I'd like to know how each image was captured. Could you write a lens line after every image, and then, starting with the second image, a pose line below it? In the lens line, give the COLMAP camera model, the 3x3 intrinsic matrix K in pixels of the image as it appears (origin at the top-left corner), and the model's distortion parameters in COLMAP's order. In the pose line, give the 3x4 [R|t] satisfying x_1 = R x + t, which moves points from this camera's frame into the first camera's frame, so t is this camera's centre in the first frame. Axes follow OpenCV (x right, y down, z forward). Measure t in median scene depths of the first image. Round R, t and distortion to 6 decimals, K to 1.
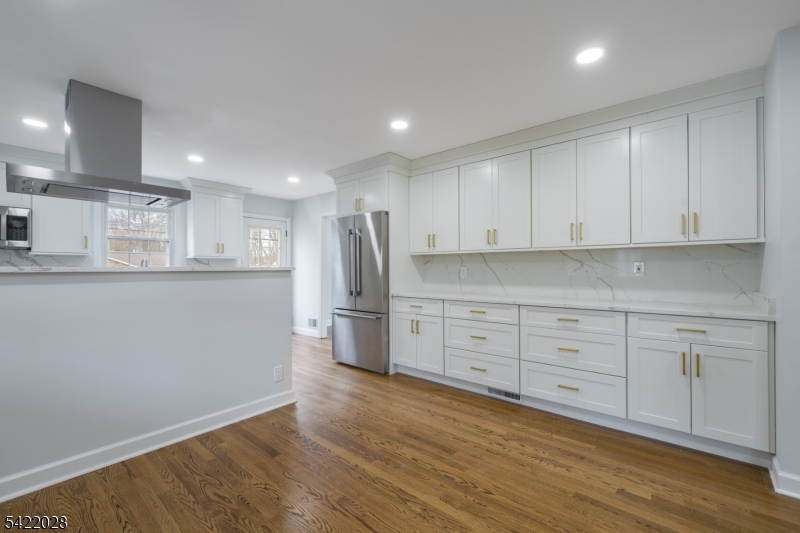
lens RADIAL K [[335.3, 0, 403.0], [0, 335.3, 267.3], [0, 0, 1]] dist [-0.000612, -0.000634]
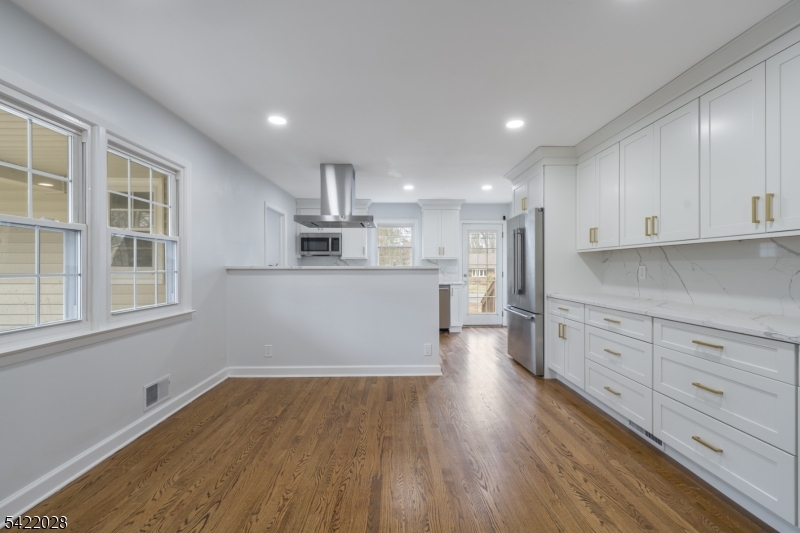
lens RADIAL K [[335.3, 0, 405.7], [0, 335.3, 267.8], [0, 0, 1]] dist [-0.000612, -0.000634]
pose [[0.668852, 0.004177, -0.743384, 0.571173], [0.000172, 0.999983, 0.005774, -0.001219], [0.743396, -0.003990, 0.668840, 0.095330]]
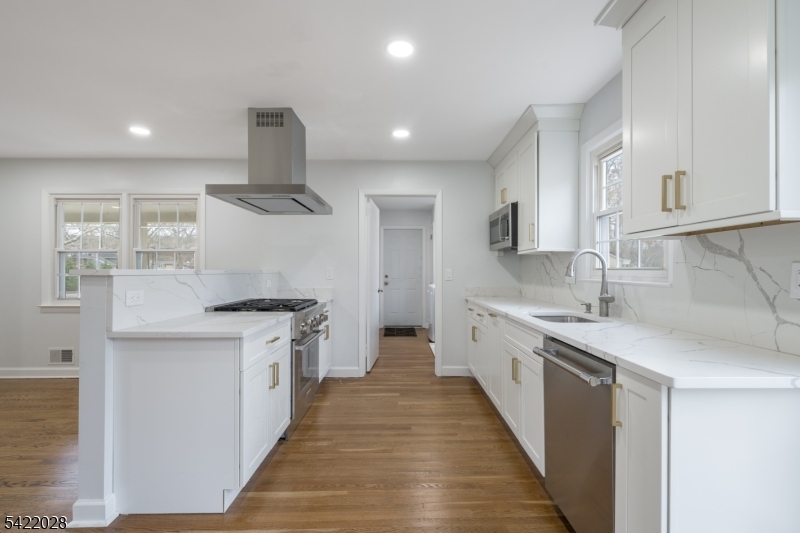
lens RADIAL K [[363.2, 0, 391.7], [0, 363.2, 269.5], [0, 0, 1]] dist [-0.001680, -0.000957]
pose [[-0.765472, -0.000767, -0.643469, -0.379469], [0.002123, 0.999991, -0.003717, 0.002871], [0.643466, -0.004211, -0.765463, 2.004467]]
